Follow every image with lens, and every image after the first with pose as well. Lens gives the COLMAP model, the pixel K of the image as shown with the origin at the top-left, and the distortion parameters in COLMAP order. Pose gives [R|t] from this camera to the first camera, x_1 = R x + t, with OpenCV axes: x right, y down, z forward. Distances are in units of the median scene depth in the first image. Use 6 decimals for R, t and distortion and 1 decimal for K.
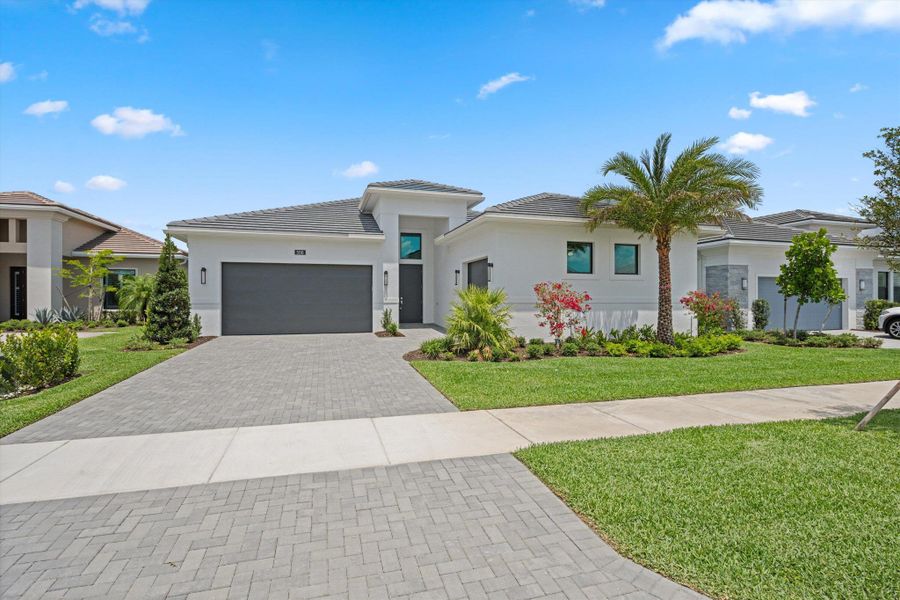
lens RADIAL K [[398.6, 0, 421.0], [0, 398.6, 295.0], [0, 0, 1]] dist [0.001519, -0.000173]
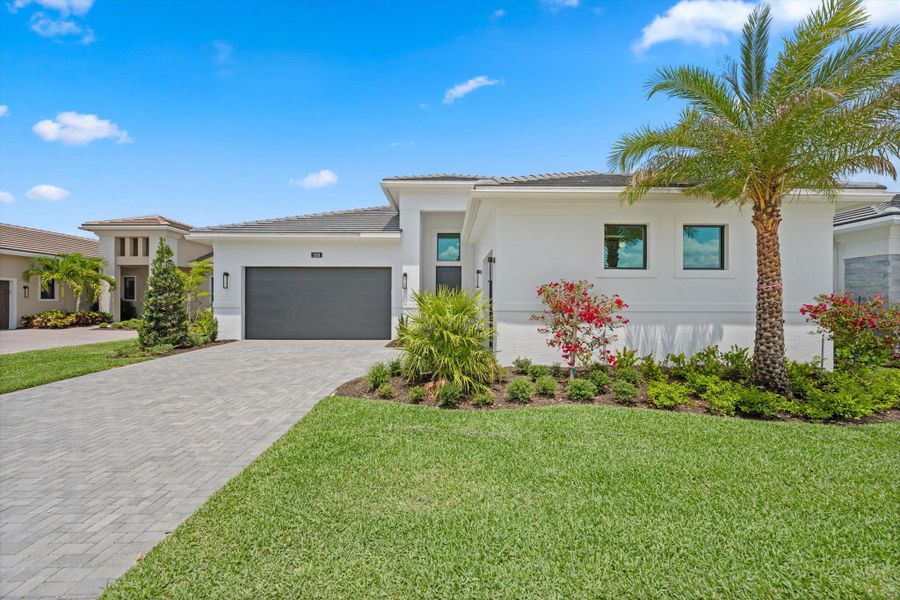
lens RADIAL K [[337.6, 0, 436.0], [0, 337.6, 299.5], [0, 0, 1]] dist [-0.001773, -0.000187]
pose [[0.970879, 0.001402, -0.239565, 0.221474], [-0.000515, 0.999993, 0.003765, -0.003207], [0.239568, -0.003532, 0.970873, 0.350006]]
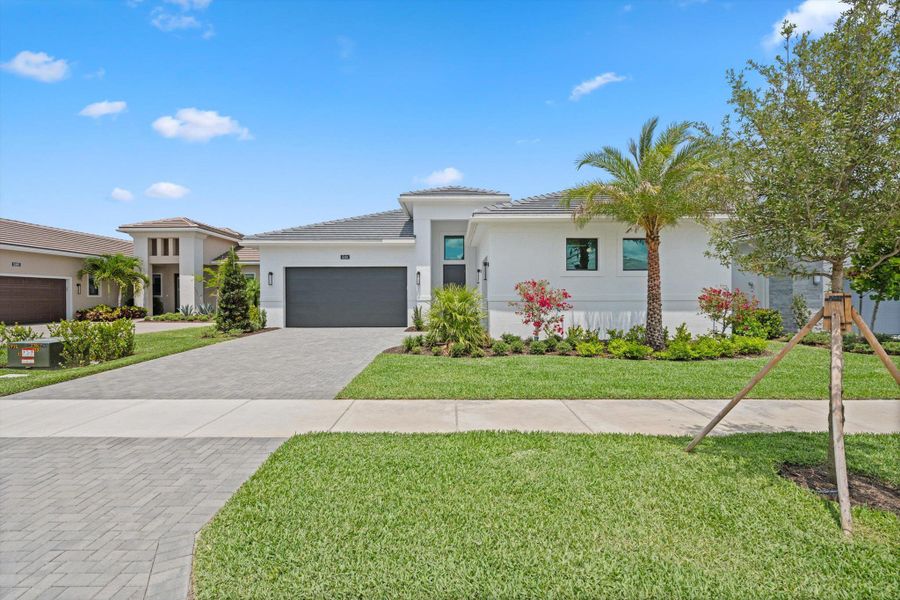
lens RADIAL K [[366.0, 0, 434.3], [0, 366.0, 296.2], [0, 0, 1]] dist [-0.001207, -0.000229]
pose [[0.967184, -0.003202, -0.254056, 0.281020], [0.005849, 0.999936, 0.009664, -0.001979], [0.254009, -0.010832, 0.967141, 0.038399]]
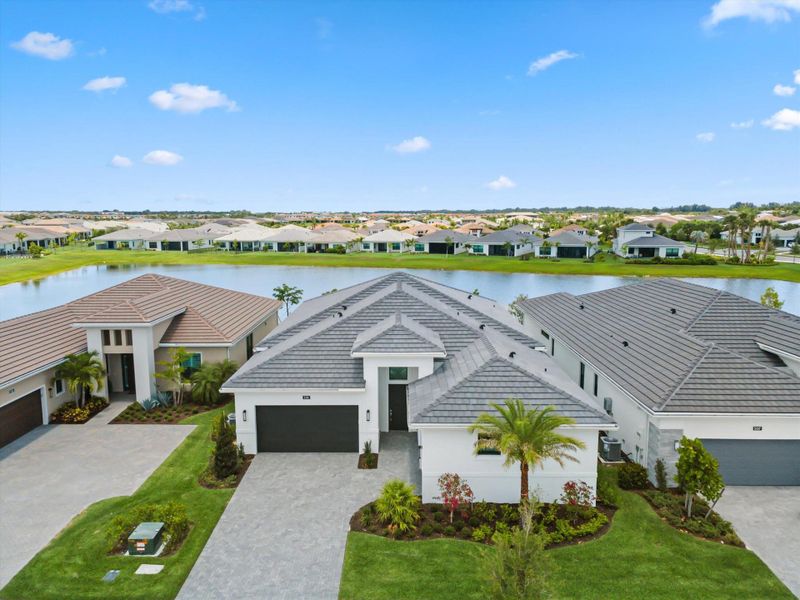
lens RADIAL K [[474.8, 0, 365.4], [0, 474.8, 312.4], [0, 0, 1]] dist [0.029805, 0.000969]
pose [[0.961502, 0.012635, -0.274508, 0.444451], [0.019779, 0.993169, 0.114994, -0.752913], [0.274086, -0.115997, 0.954684, -0.635327]]
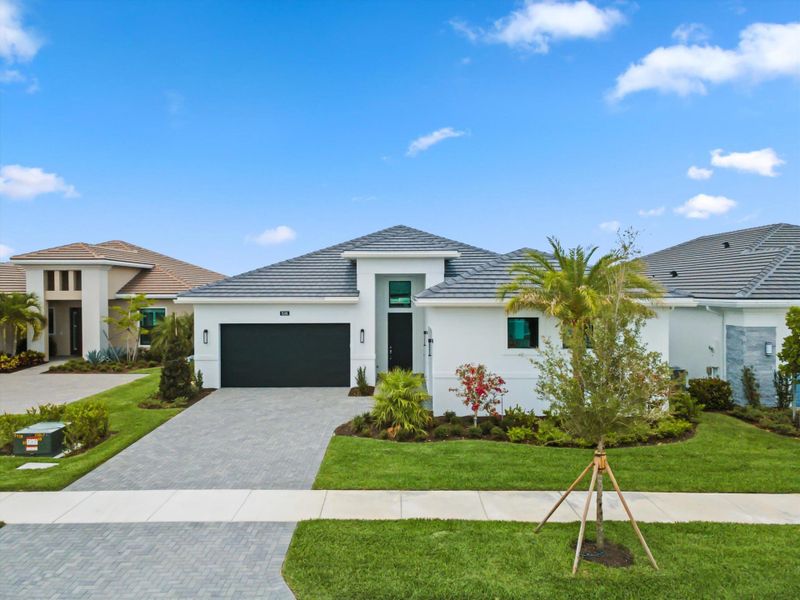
lens RADIAL K [[500.3, 0, 367.5], [0, 500.3, 298.0], [0, 0, 1]] dist [0.030503, -0.000270]
pose [[0.964186, -0.006565, -0.265145, 0.364951], [0.008941, 0.999930, 0.007753, -0.201964], [0.265076, -0.009846, 0.964177, -0.352275]]
